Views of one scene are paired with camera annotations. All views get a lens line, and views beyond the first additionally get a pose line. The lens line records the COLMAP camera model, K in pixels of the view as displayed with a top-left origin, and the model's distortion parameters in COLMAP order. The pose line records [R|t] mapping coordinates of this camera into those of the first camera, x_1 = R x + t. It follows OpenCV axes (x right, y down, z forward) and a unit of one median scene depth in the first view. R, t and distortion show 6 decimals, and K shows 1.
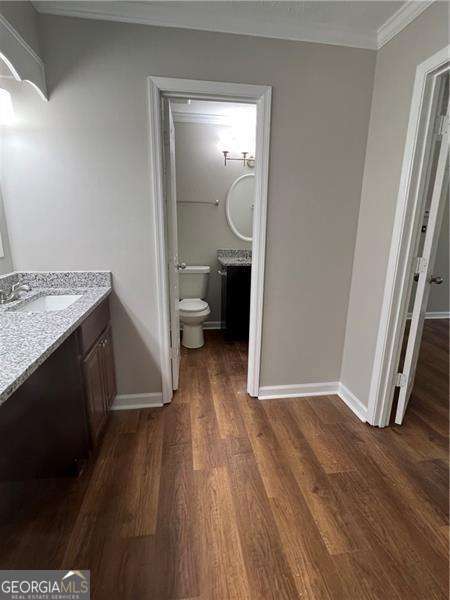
lens RADIAL K [[305.8, 0, 225.0], [0, 305.8, 300.0], [0, 0, 1]] dist [-0.004369, -0.000739]
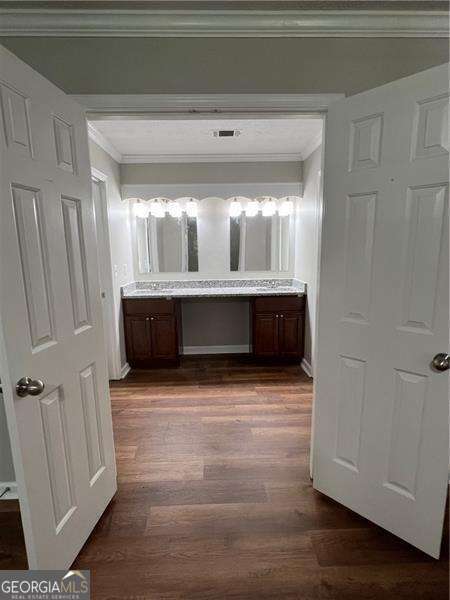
lens RADIAL K [[305.8, 0, 225.0], [0, 305.8, 300.0], [0, 0, 1]] dist [-0.004369, -0.000739]
pose [[-0.113102, 0.161853, -0.980312, 1.221542], [-0.235286, 0.954217, 0.184690, -0.184955], [0.965323, 0.251542, -0.069843, 0.602076]]
